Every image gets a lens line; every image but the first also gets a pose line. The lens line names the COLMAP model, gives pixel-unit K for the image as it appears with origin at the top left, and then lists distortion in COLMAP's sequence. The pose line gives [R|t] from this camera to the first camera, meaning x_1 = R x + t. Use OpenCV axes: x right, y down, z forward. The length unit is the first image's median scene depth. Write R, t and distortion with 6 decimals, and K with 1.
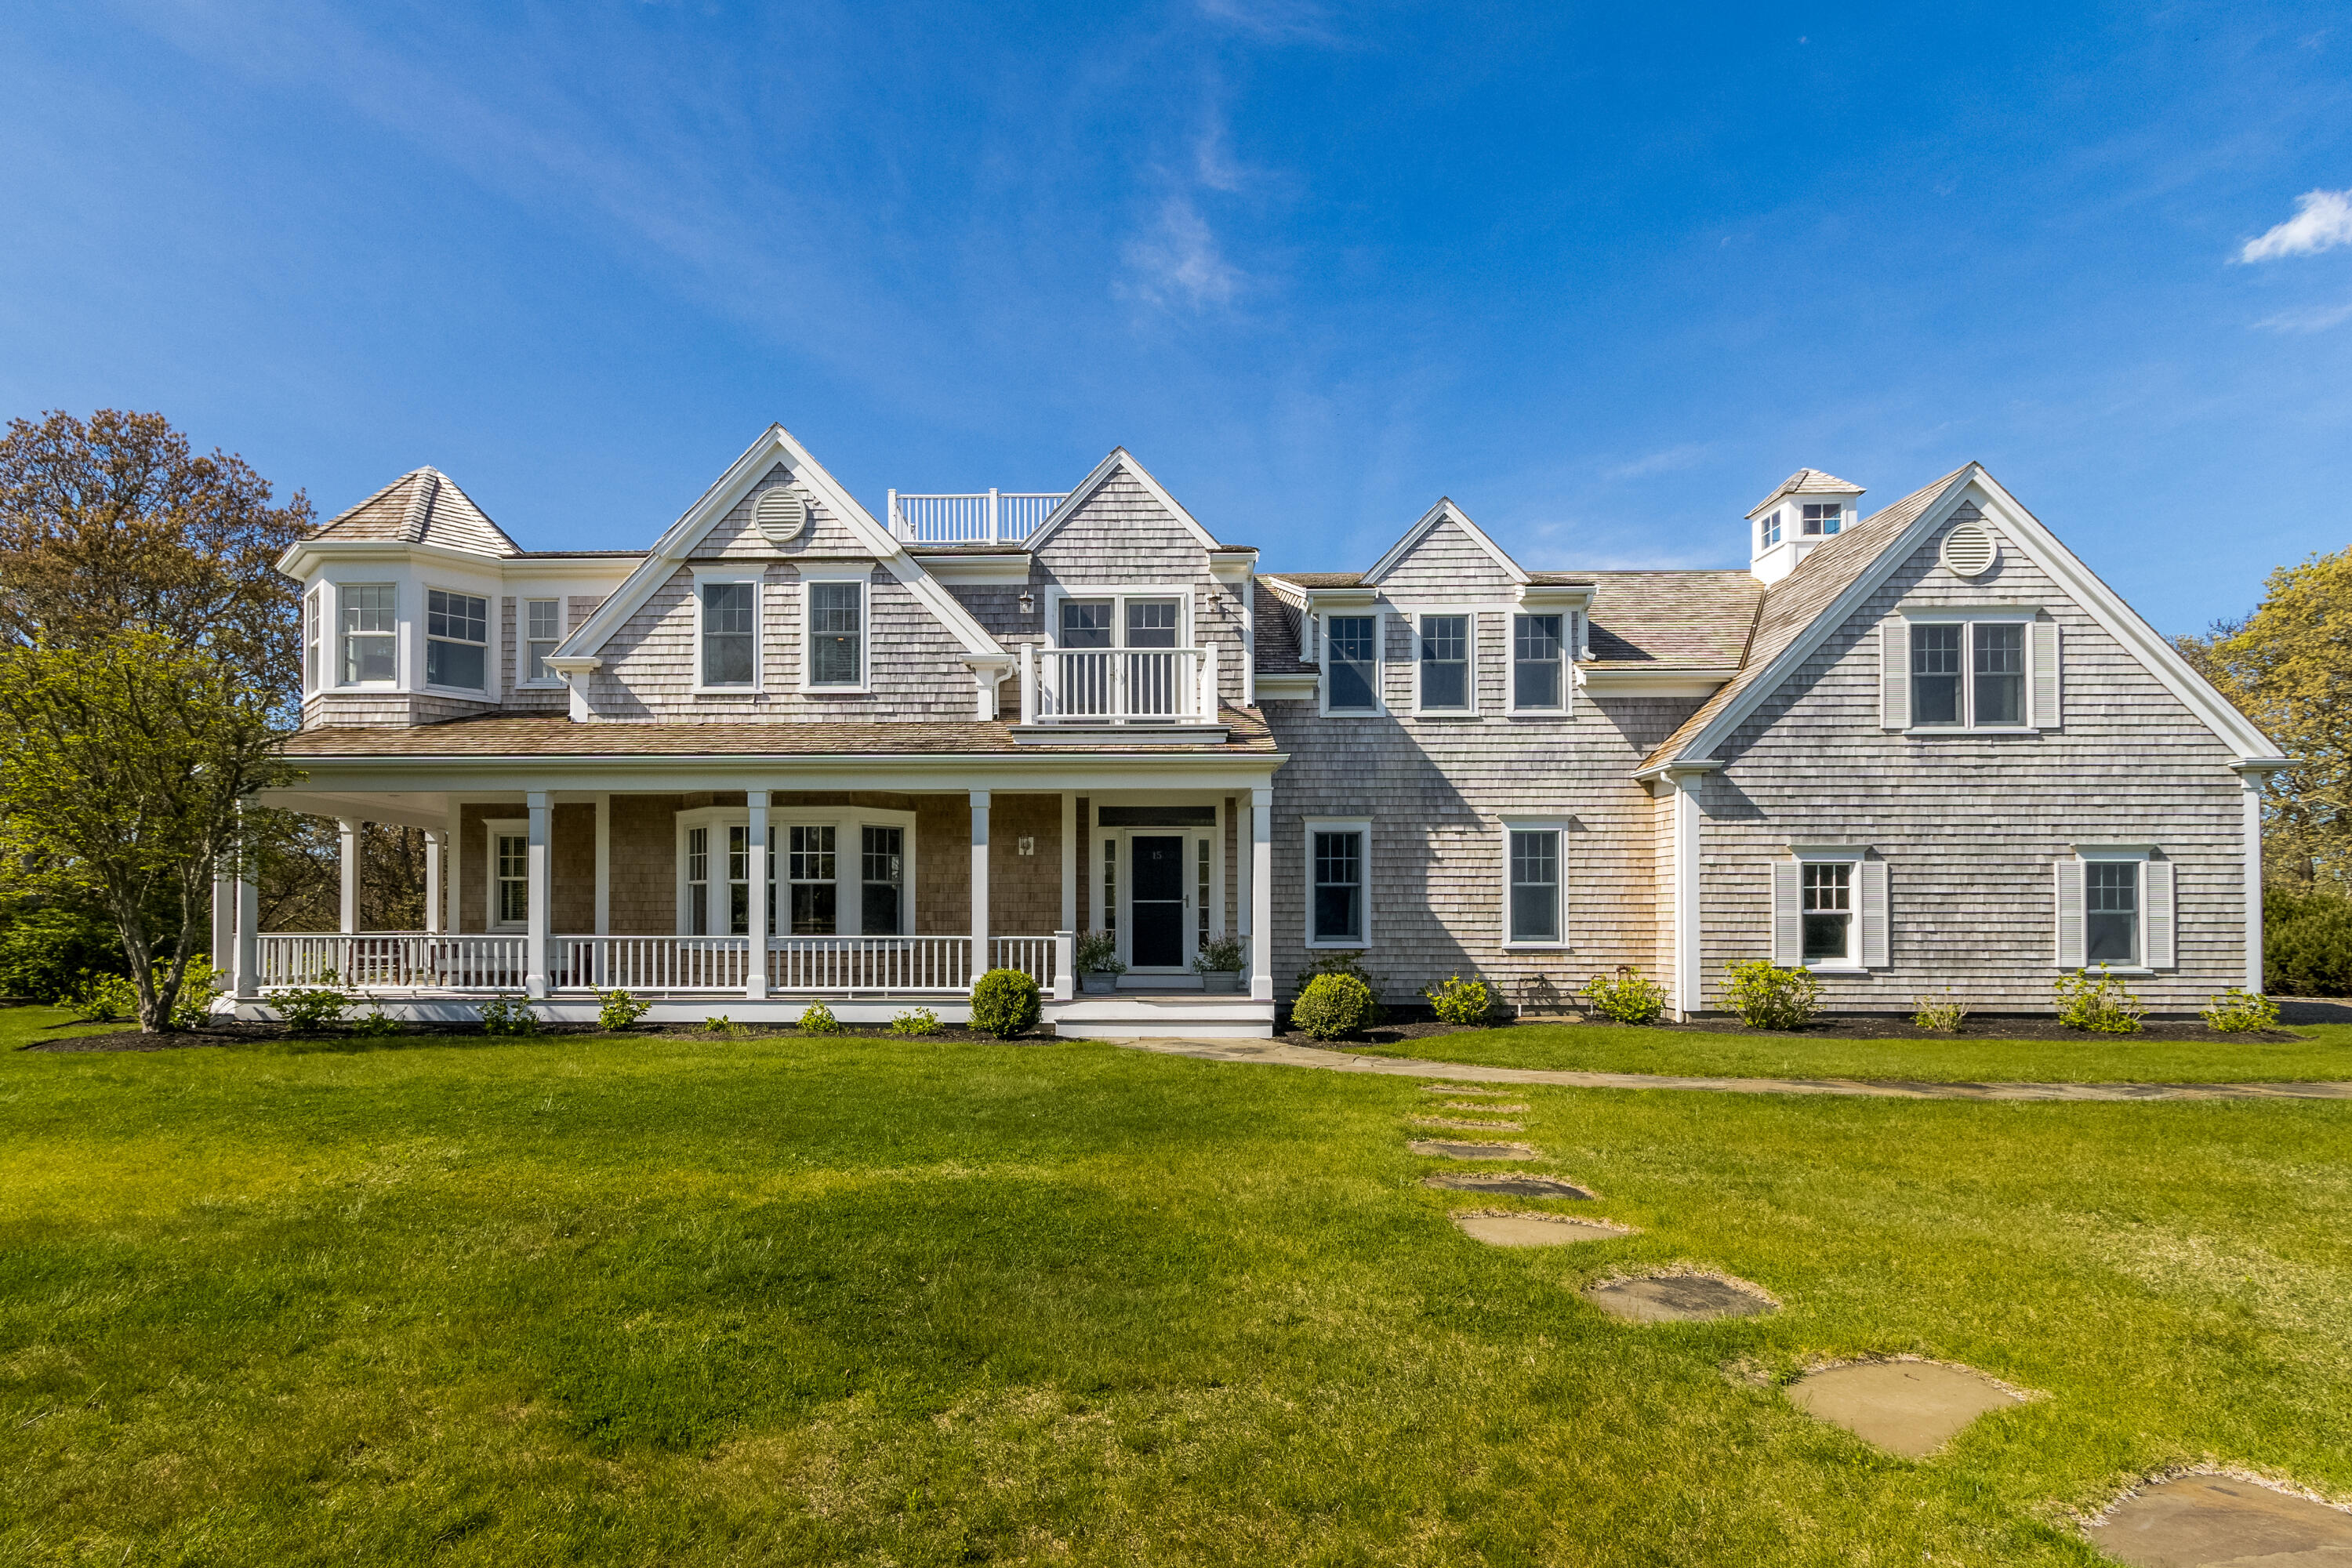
lens RADIAL K [[1027.3, 0, 1174.9], [0, 1027.3, 889.7], [0, 0, 1]] dist [0.000647, 0.000041]
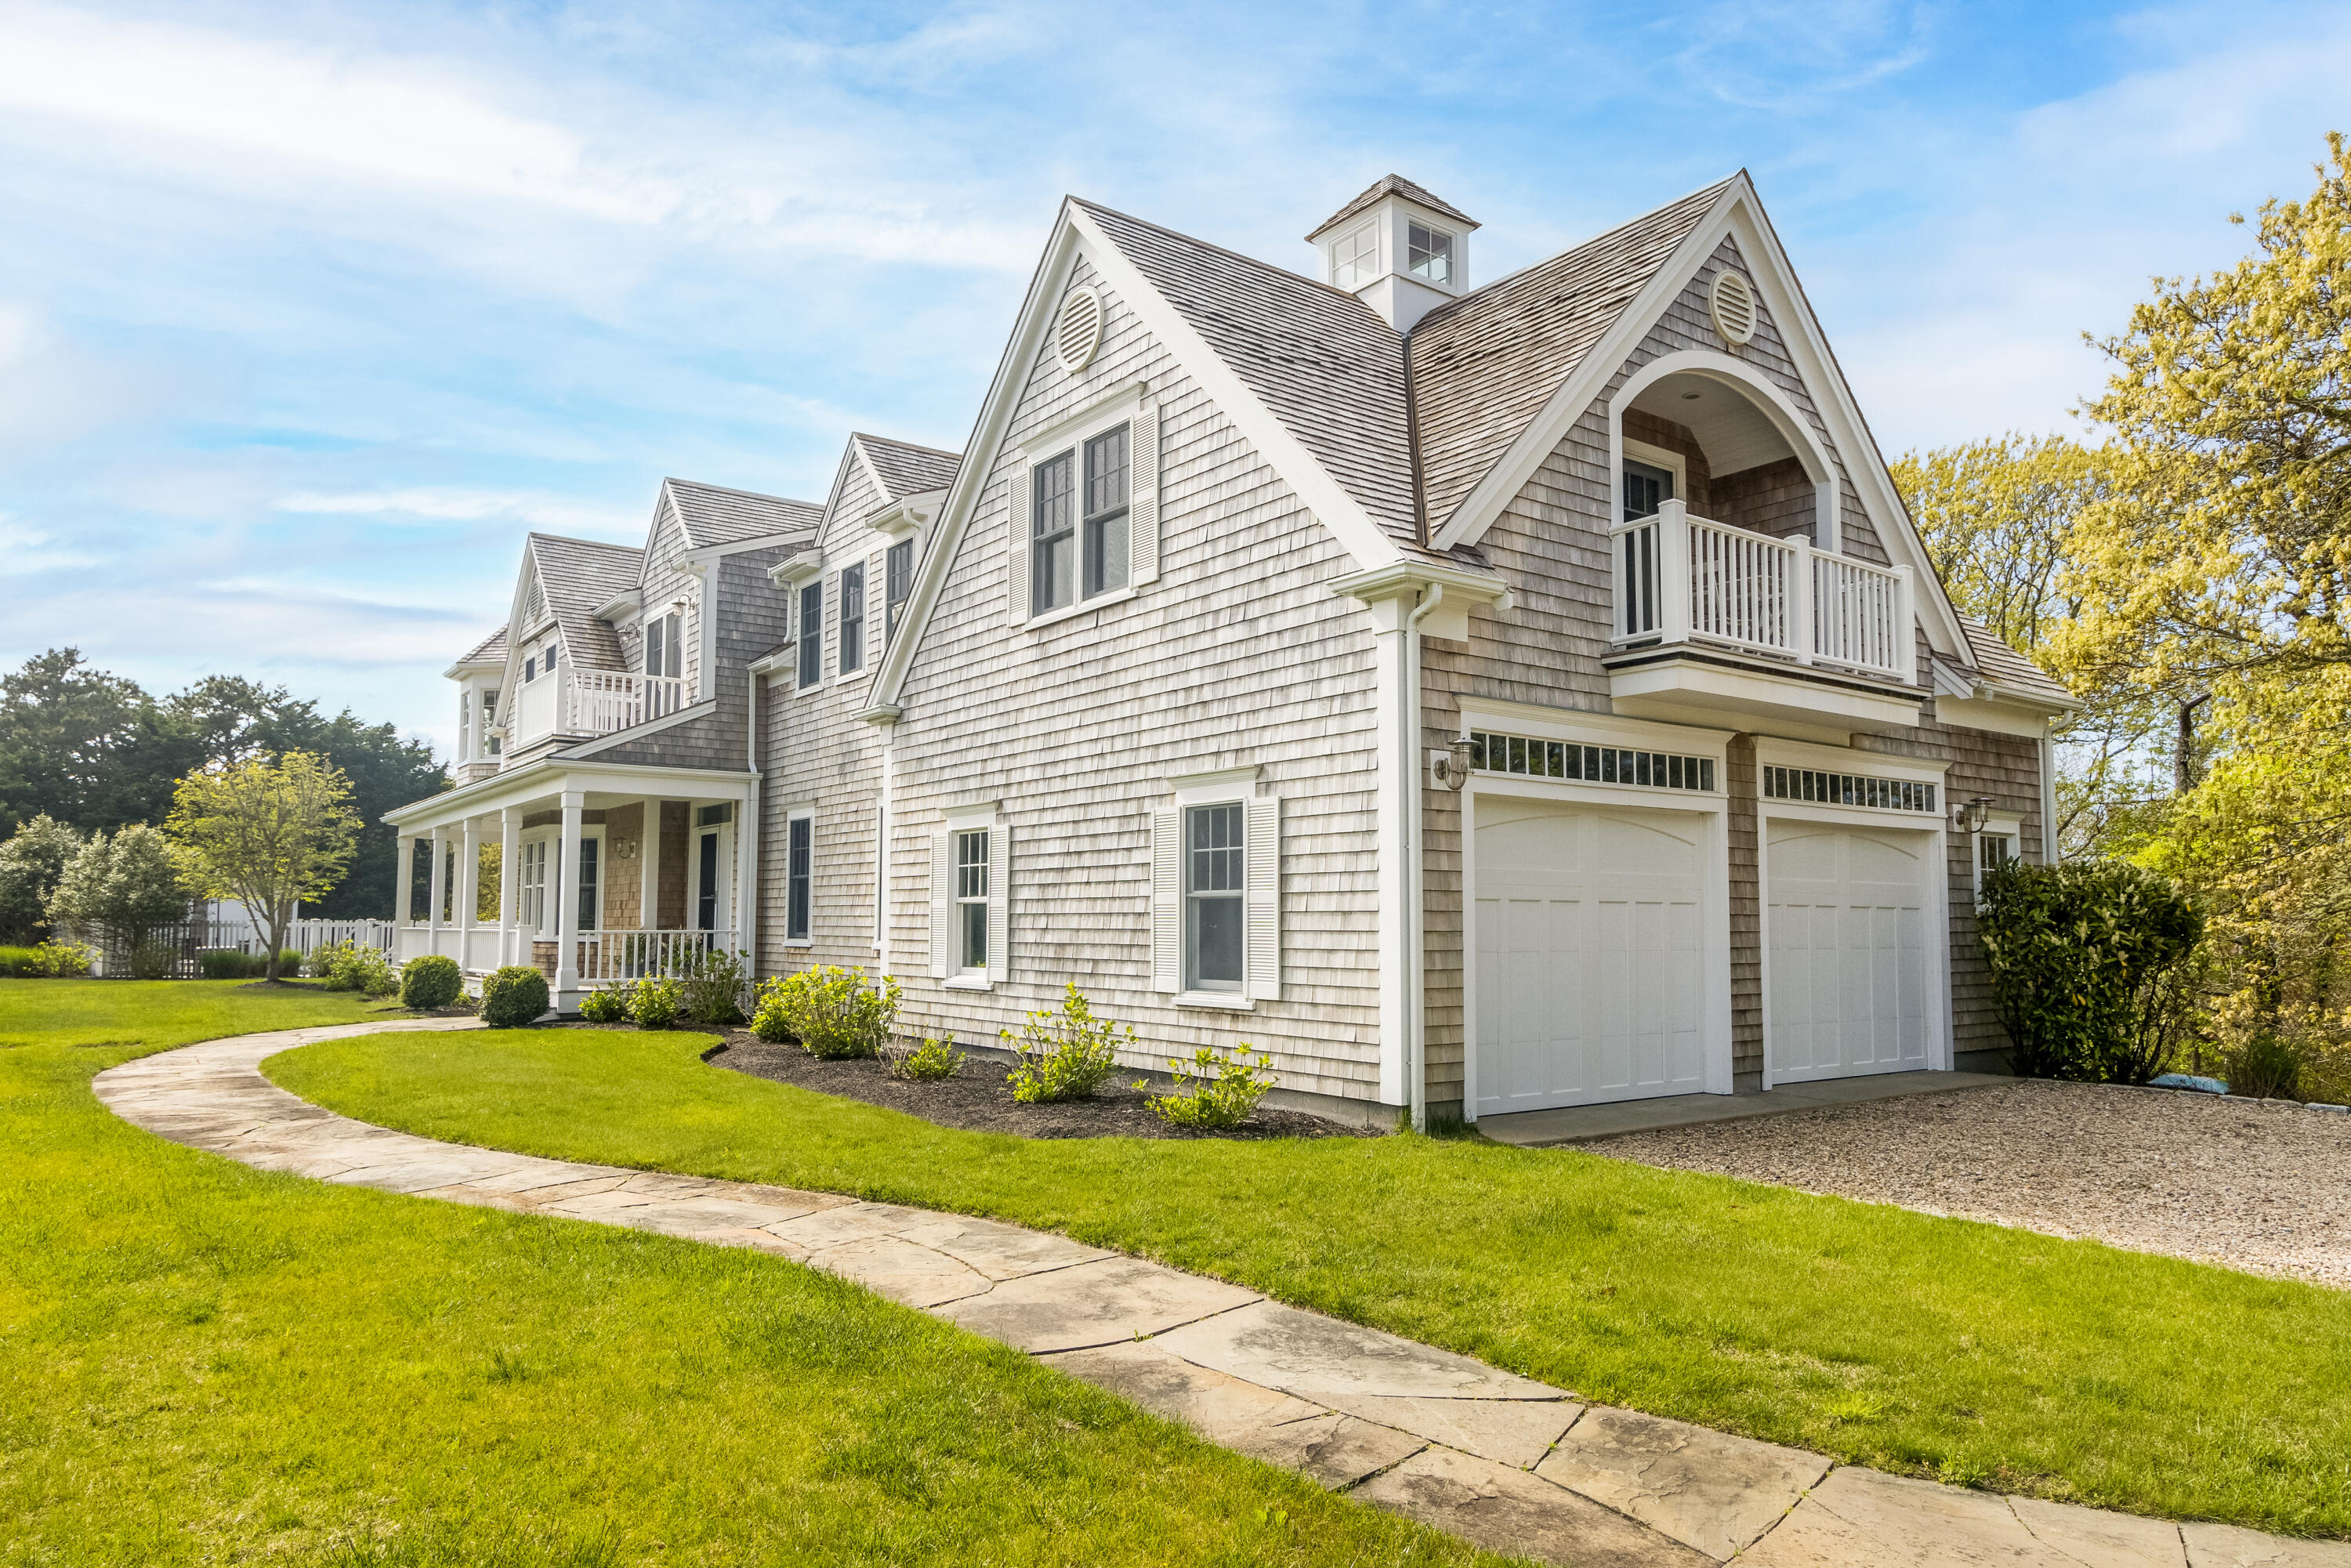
lens RADIAL K [[1494.2, 0, 1176.4], [0, 1494.2, 820.2], [0, 0, 1]] dist [-0.003345, -0.000839]
pose [[0.603523, -0.054947, -0.795450, 1.534291], [0.002932, 0.997769, -0.066698, 0.035461], [0.797341, 0.037921, 0.602337, 0.500840]]
